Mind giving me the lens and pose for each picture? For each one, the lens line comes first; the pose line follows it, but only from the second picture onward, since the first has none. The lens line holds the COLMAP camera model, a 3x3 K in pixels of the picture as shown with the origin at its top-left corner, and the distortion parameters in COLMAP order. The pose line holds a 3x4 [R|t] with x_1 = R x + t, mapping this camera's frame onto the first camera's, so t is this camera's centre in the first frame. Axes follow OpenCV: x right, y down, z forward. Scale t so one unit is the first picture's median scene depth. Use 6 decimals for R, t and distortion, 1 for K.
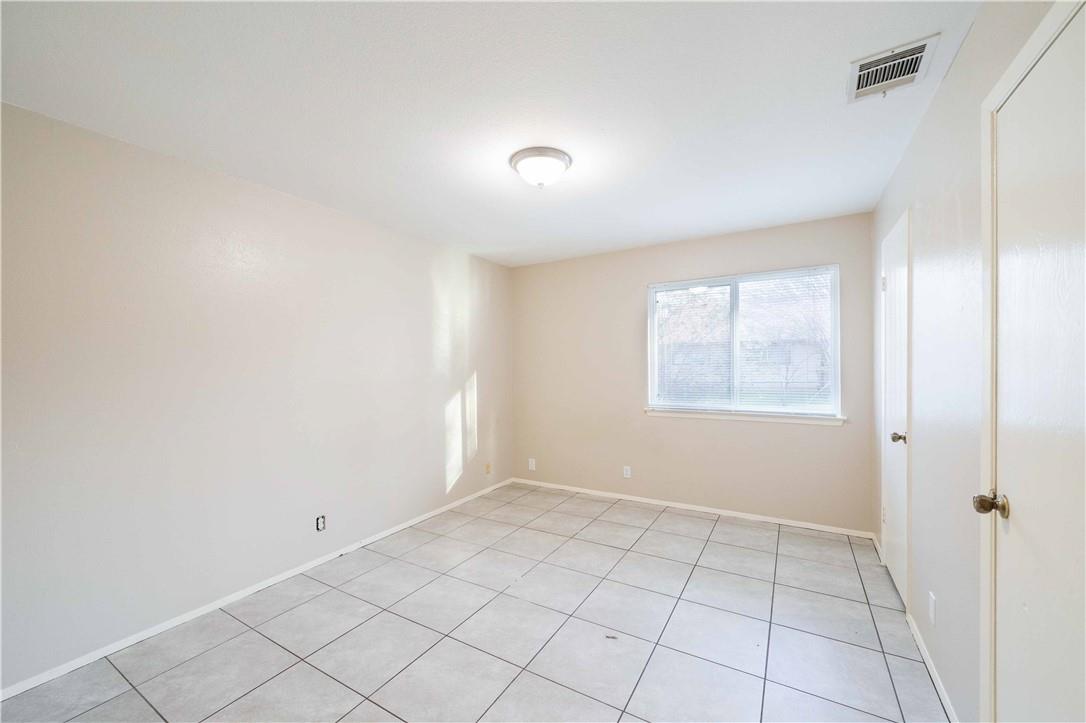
lens RADIAL K [[423.7, 0, 537.1], [0, 423.7, 364.3], [0, 0, 1]] dist [-0.000220, -0.000281]
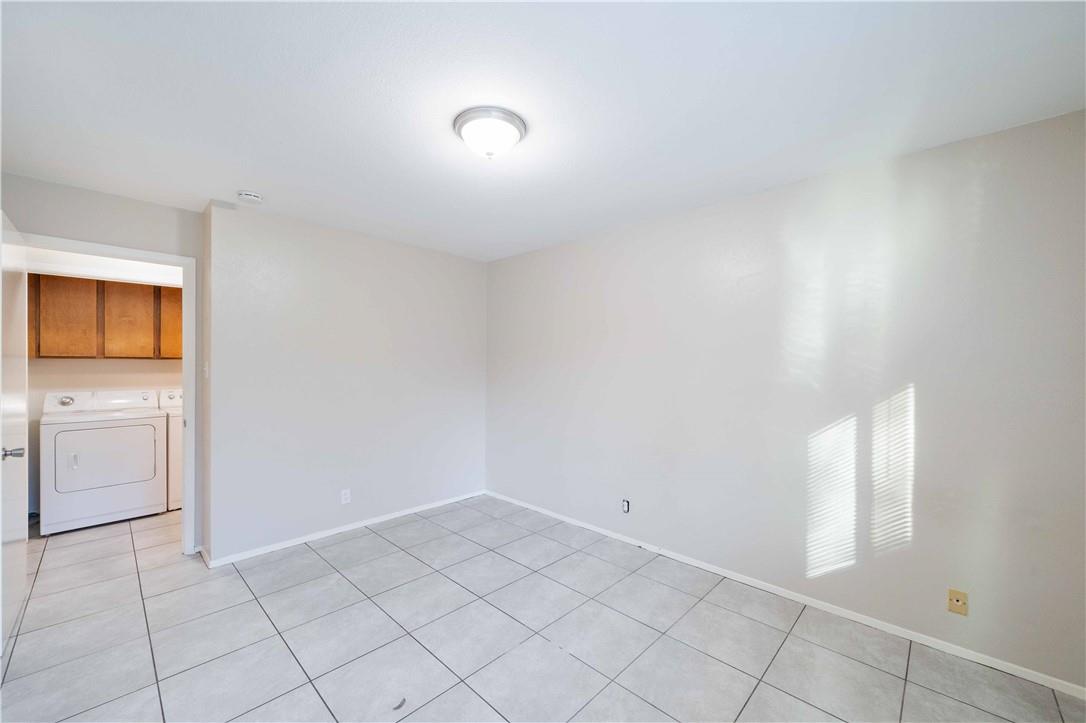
lens RADIAL K [[423.7, 0, 537.1], [0, 423.7, 364.3], [0, 0, 1]] dist [-0.000220, -0.000281]
pose [[-0.220007, 0.006471, -0.975477, 0.478436], [-0.007171, 0.999940, 0.008250, -0.008453], [0.975472, 0.008811, -0.219947, 0.755112]]
